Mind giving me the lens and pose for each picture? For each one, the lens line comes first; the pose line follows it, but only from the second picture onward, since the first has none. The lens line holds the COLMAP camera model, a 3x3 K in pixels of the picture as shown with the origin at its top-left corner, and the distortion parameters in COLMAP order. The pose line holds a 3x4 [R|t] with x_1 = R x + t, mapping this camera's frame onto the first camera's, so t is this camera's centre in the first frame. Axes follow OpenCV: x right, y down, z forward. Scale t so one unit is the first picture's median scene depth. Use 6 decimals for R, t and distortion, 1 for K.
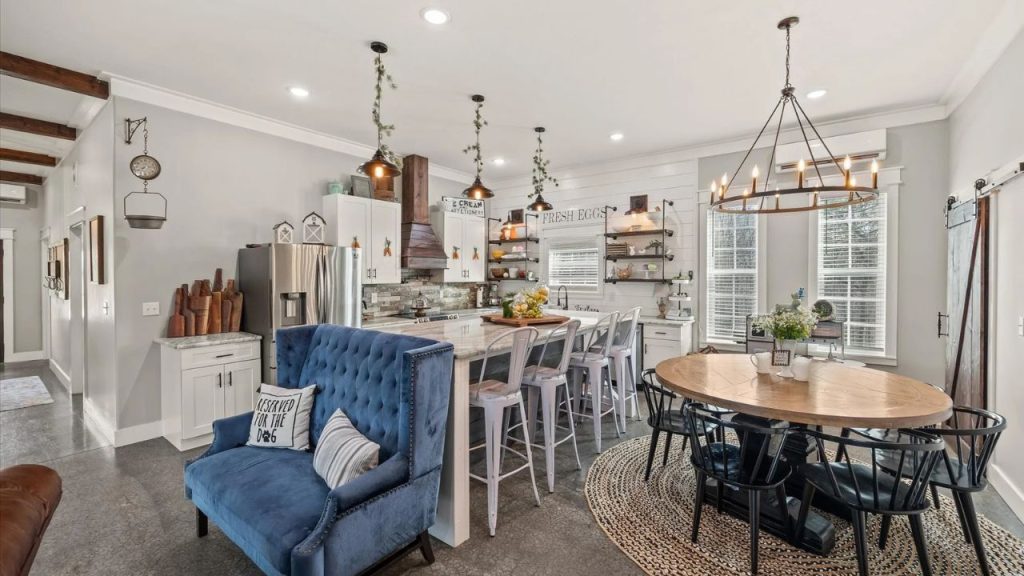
lens RADIAL K [[400.4, 0, 512.6], [0, 400.4, 281.8], [0, 0, 1]] dist [-0.008162, -0.000161]
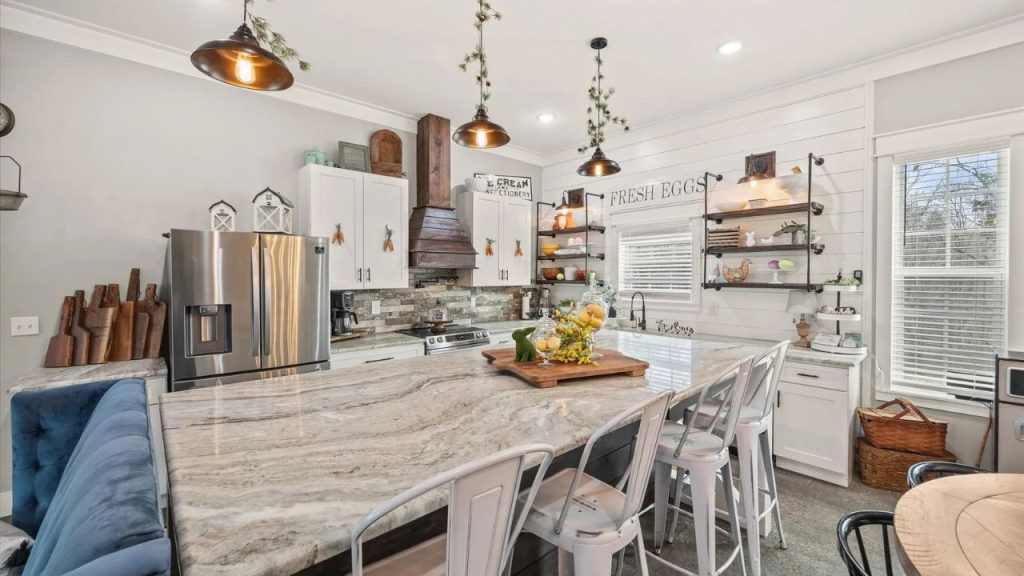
lens RADIAL K [[400.4, 0, 514.7], [0, 400.4, 281.9], [0, 0, 1]] dist [-0.008162, -0.000161]
pose [[0.983752, 0.002594, -0.179516, 0.044630], [-0.002720, 0.999996, -0.000455, -0.008119], [0.179514, 0.000936, 0.983755, 0.316351]]
